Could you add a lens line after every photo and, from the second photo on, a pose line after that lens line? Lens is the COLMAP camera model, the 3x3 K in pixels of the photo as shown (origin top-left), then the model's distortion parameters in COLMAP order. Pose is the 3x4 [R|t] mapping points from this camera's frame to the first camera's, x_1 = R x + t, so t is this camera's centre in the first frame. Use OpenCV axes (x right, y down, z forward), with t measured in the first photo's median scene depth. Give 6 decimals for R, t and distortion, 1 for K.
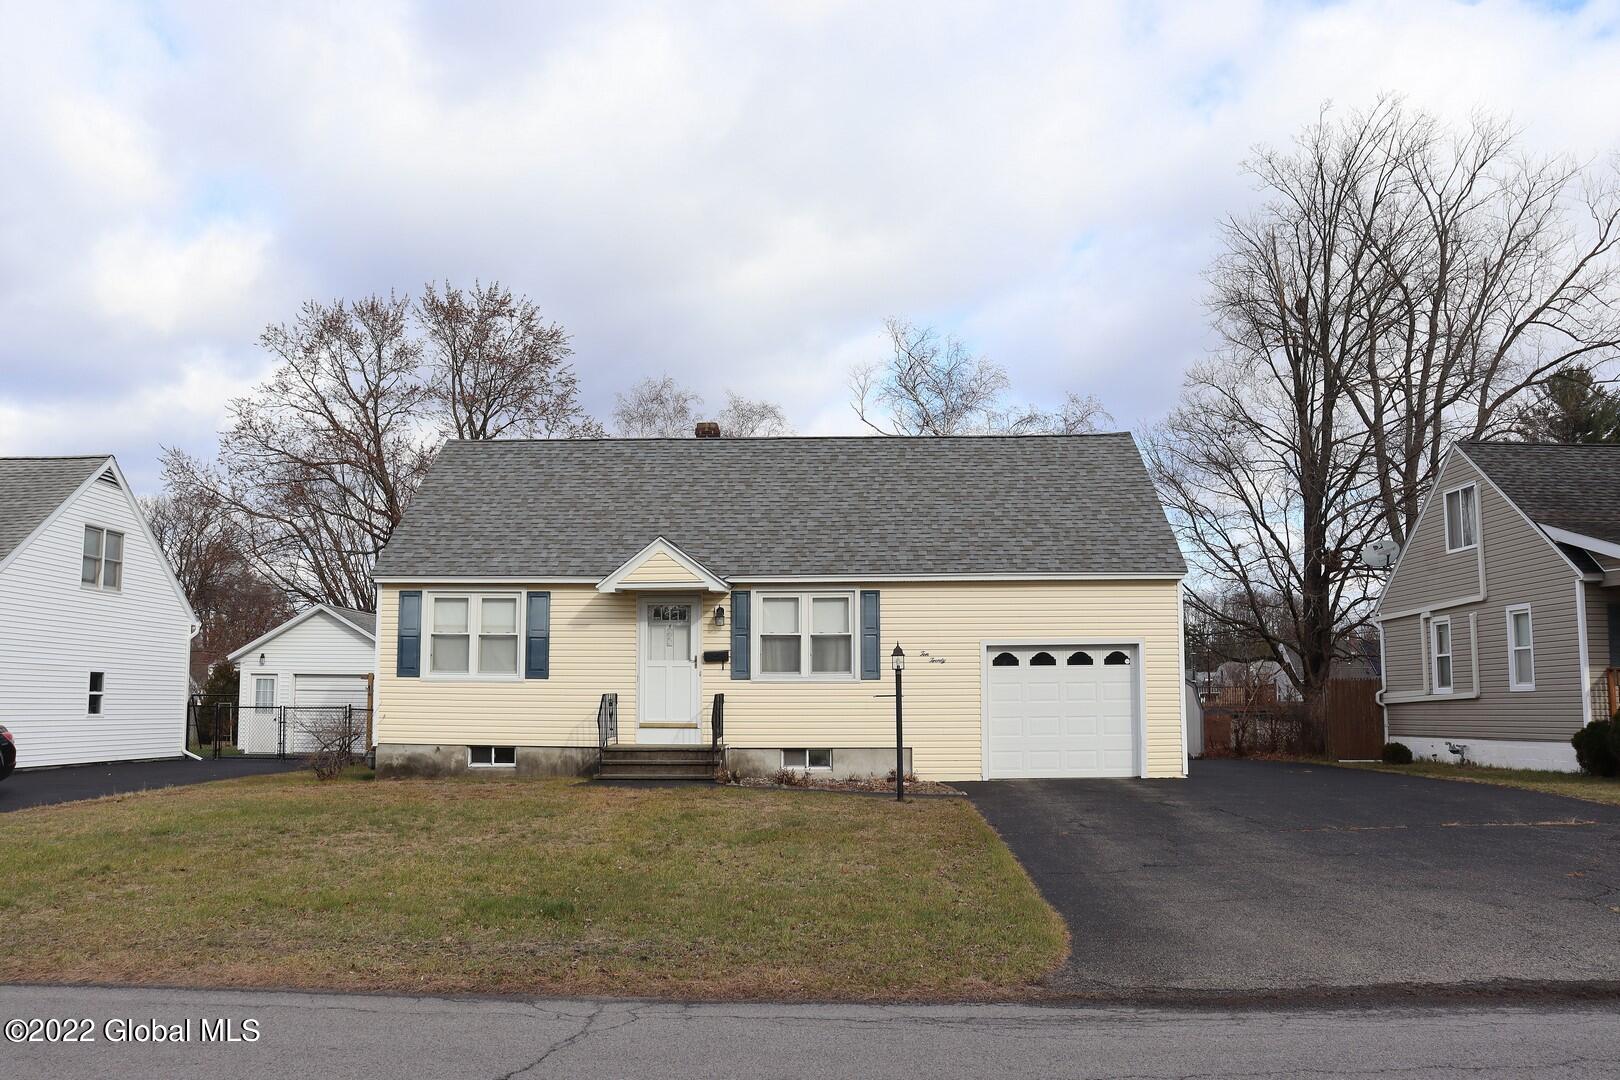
lens RADIAL K [[1374.8, 0, 810.0], [0, 1374.8, 540.0], [0, 0, 1]] dist [-0.180687, 0.192361]
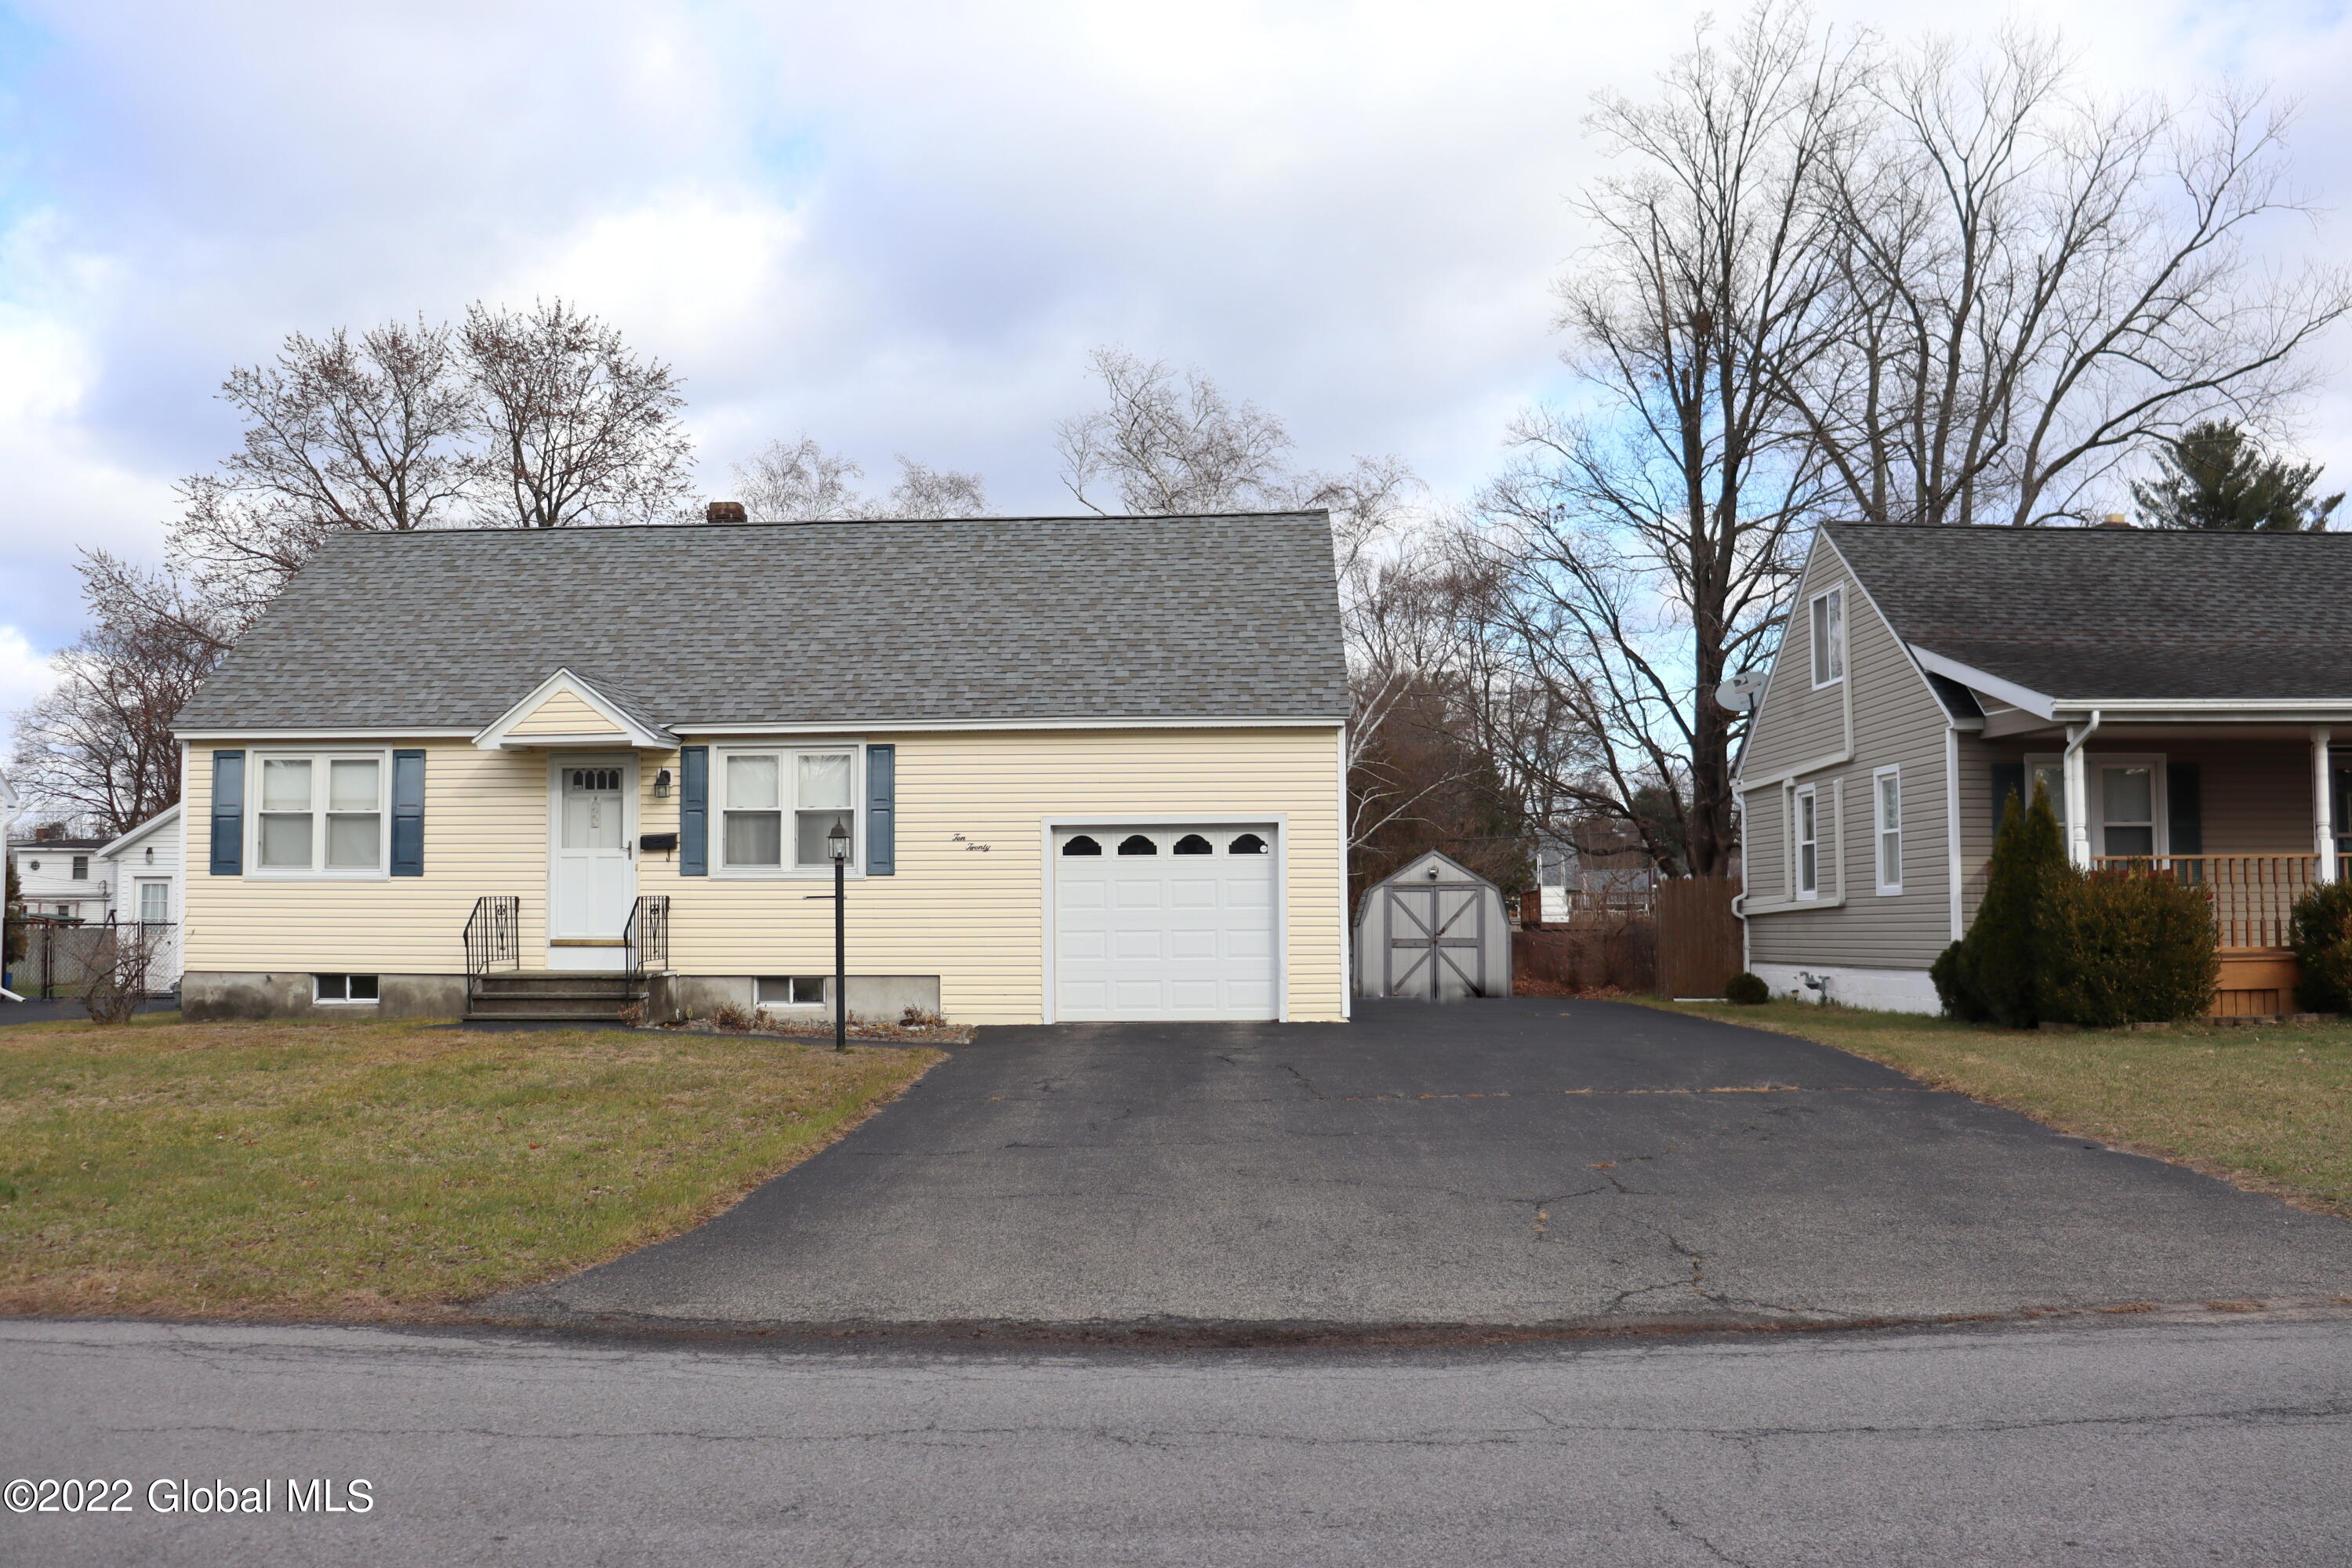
lens RADIAL K [[2013.9, 0, 1172.6], [0, 2013.9, 798.4], [0, 0, 1]] dist [-0.183668, 0.175858]
pose [[0.999988, -0.004029, -0.002777, 0.188928], [0.004183, 0.998316, 0.057864, 0.006502], [0.002539, -0.057875, 0.998321, 0.009086]]
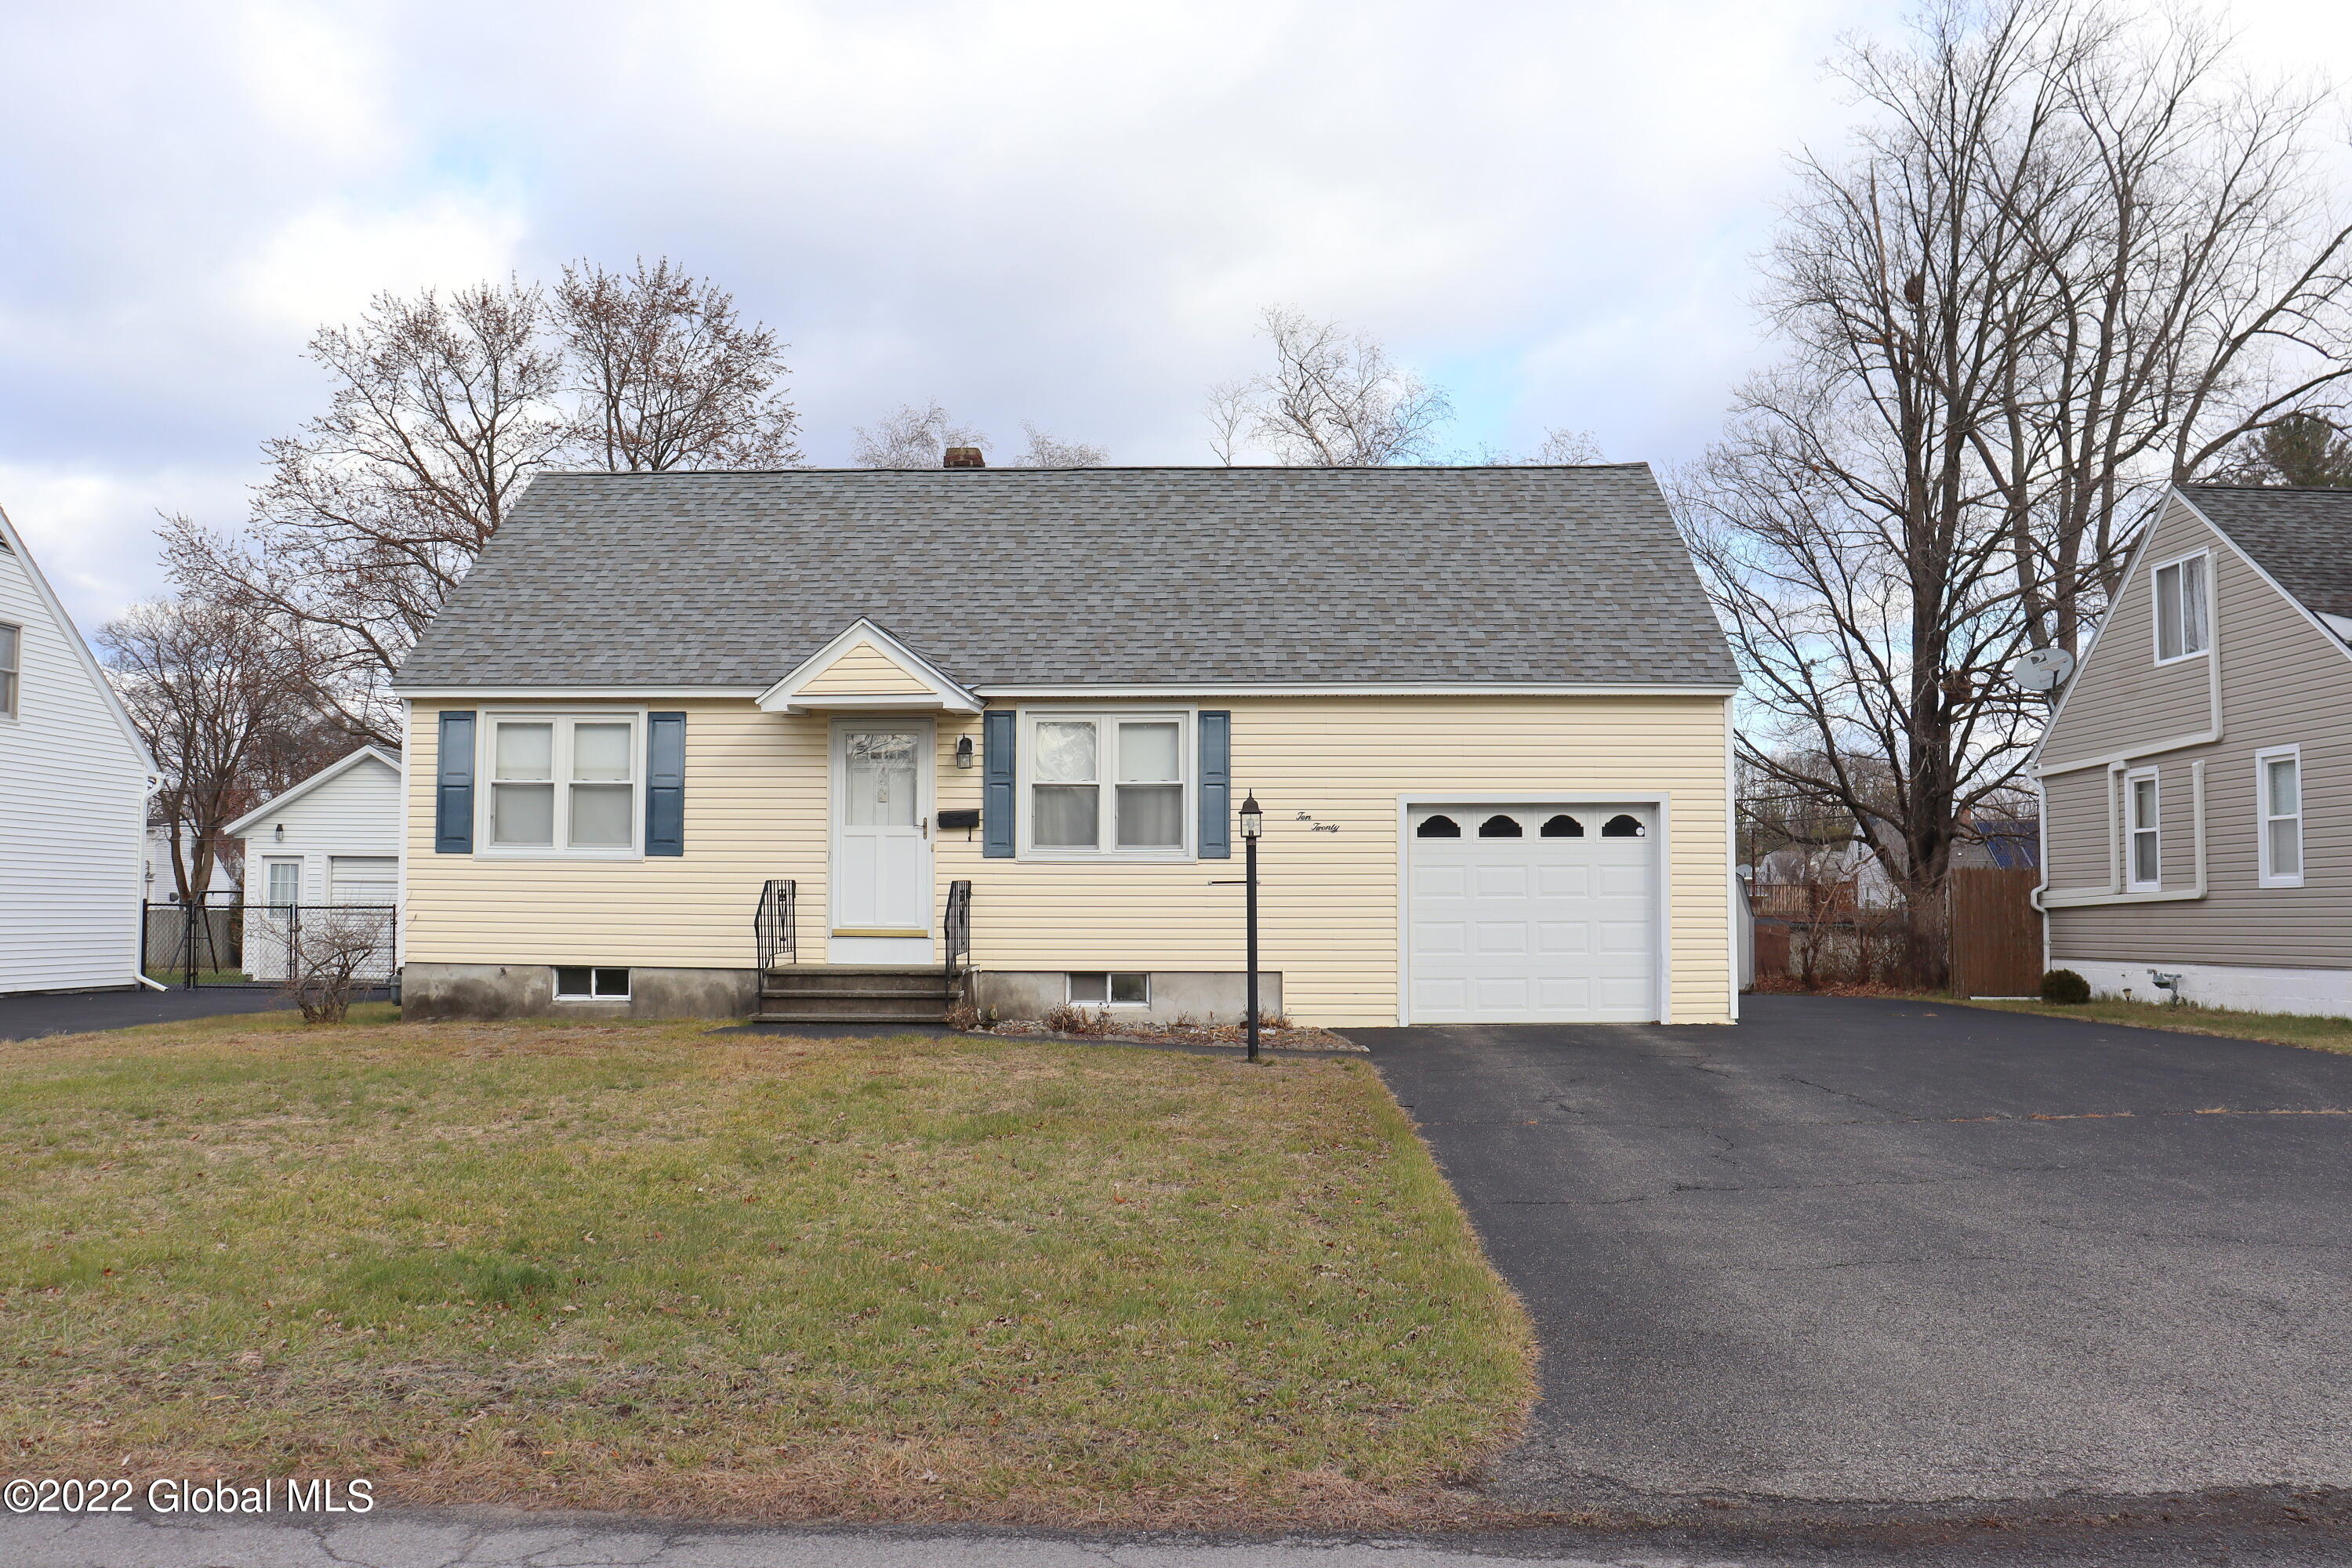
lens RADIAL K [[1993.9, 0, 1176.0], [0, 1993.9, 784.0], [0, 0, 1]] dist [-0.180643, 0.172901]
pose [[0.999986, 0.004007, 0.003417, 0.023846], [-0.004190, 0.998461, 0.055305, 0.020343], [-0.003190, -0.055319, 0.998464, 0.125373]]
